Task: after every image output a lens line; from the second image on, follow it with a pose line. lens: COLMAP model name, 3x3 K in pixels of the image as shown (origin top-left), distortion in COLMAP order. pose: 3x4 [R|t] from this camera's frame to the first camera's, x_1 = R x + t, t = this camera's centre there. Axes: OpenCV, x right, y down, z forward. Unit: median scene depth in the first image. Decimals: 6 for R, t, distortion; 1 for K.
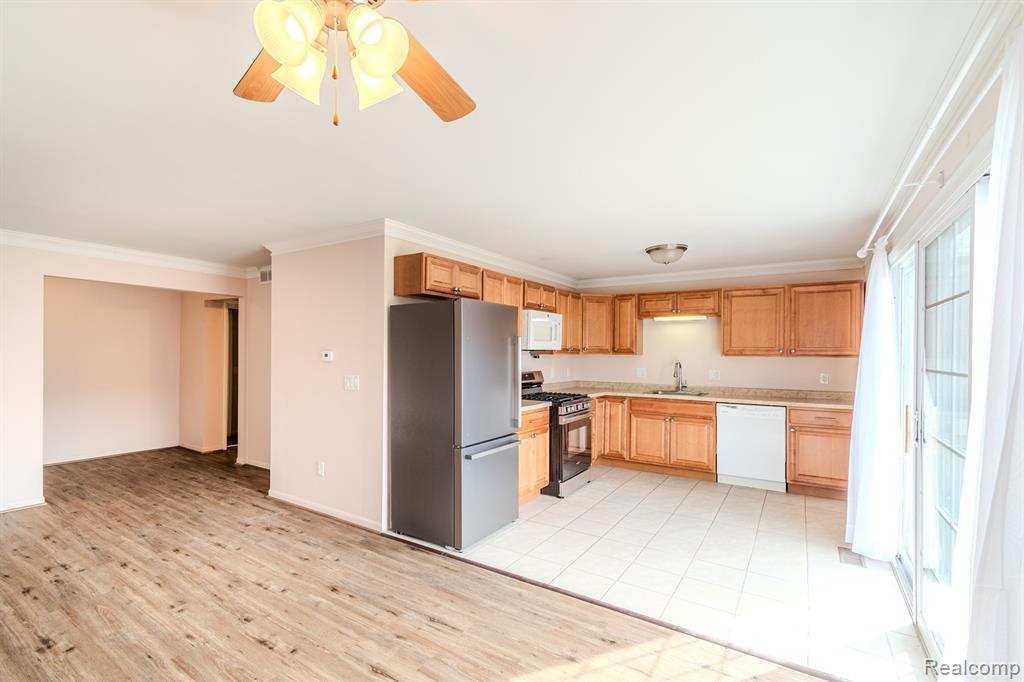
lens RADIAL K [[481.4, 0, 450.8], [0, 481.4, 350.8], [0, 0, 1]] dist [-0.000143, 0.000842]
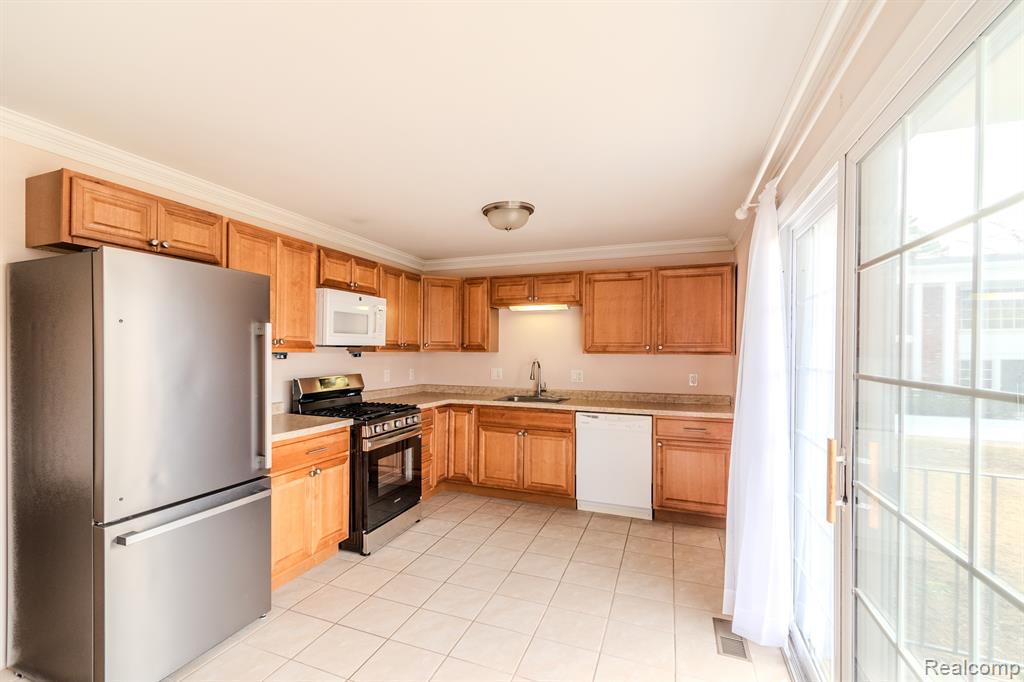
lens RADIAL K [[481.4, 0, 450.8], [0, 481.4, 350.8], [0, 0, 1]] dist [-0.000143, 0.000842]
pose [[0.980077, -0.001379, 0.198613, 0.201282], [0.000644, 0.999993, 0.003764, 0.003477], [-0.198616, -0.003561, 0.980071, 0.271206]]
